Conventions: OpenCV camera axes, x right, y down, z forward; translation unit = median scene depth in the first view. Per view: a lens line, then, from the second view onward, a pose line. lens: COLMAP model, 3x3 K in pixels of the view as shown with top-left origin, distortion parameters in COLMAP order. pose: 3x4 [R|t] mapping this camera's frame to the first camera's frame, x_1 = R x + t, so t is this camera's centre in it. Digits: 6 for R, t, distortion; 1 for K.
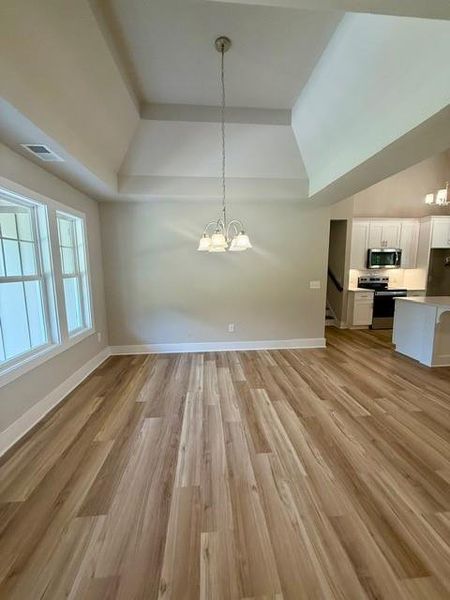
lens RADIAL K [[237.2, 0, 225.3], [0, 237.2, 299.6], [0, 0, 1]] dist [0.004448, 0.000228]
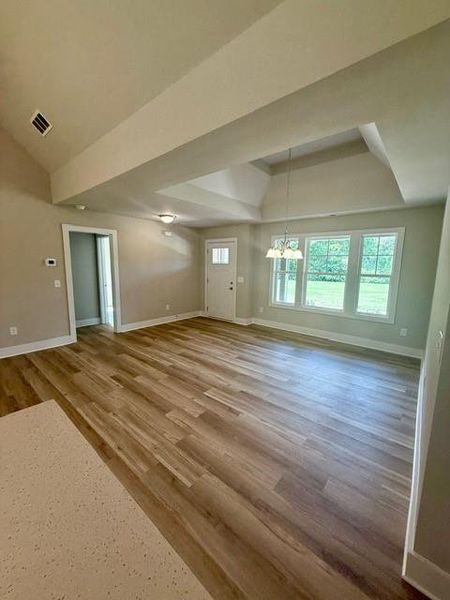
lens RADIAL K [[237.2, 0, 224.9], [0, 237.2, 299.5], [0, 0, 1]] dist [0.004448, 0.000228]
pose [[-0.704556, 0.092989, -0.703530, 1.301784], [-0.112067, 0.964359, 0.239695, -0.260378], [0.700744, 0.247721, -0.669023, 1.719061]]
